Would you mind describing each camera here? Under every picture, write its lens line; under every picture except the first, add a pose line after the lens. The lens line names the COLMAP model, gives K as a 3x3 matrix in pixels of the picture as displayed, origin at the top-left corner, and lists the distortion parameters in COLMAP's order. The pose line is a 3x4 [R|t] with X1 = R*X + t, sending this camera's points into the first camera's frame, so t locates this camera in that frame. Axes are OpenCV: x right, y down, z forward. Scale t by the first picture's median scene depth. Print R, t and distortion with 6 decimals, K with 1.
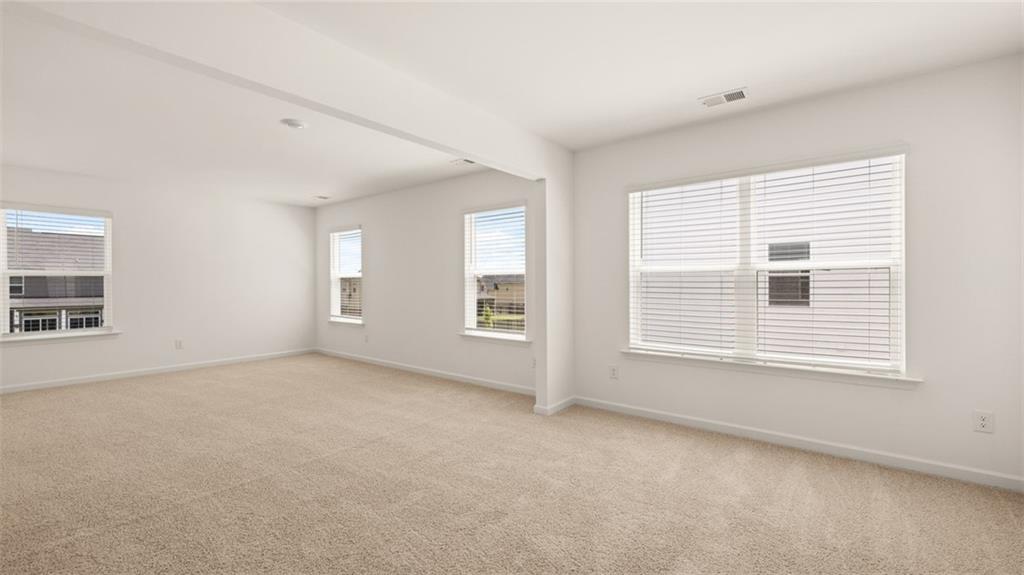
lens RADIAL K [[399.4, 0, 526.6], [0, 399.4, 282.7], [0, 0, 1]] dist [-0.000306, -0.000749]
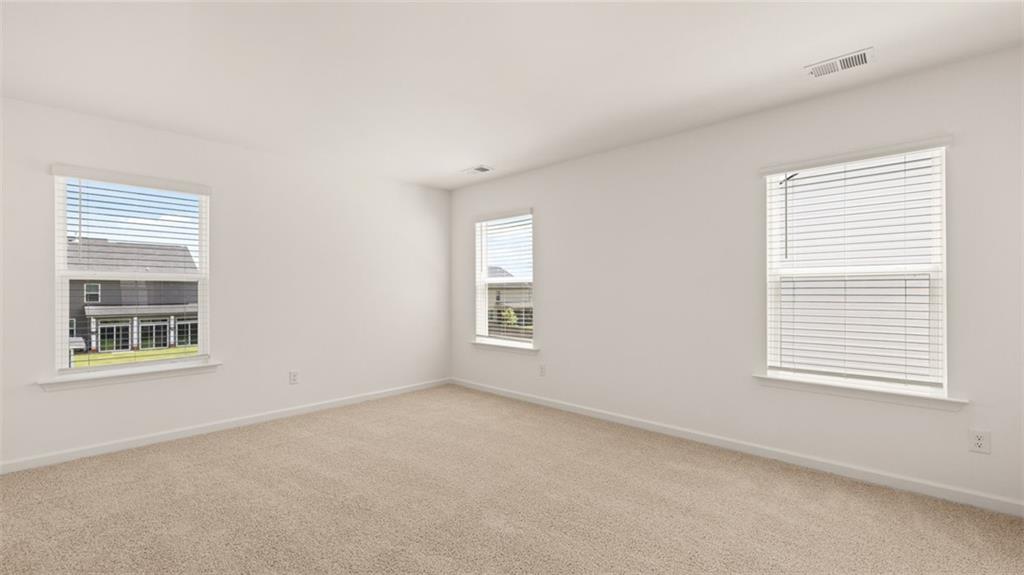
lens RADIAL K [[461.3, 0, 546.0], [0, 461.3, 286.6], [0, 0, 1]] dist [0.003072, 0.000260]
pose [[0.990899, -0.001649, -0.134595, 0.174686], [0.000667, 0.999973, -0.007336, -0.001360], [0.134603, 0.007179, 0.990874, -0.125743]]
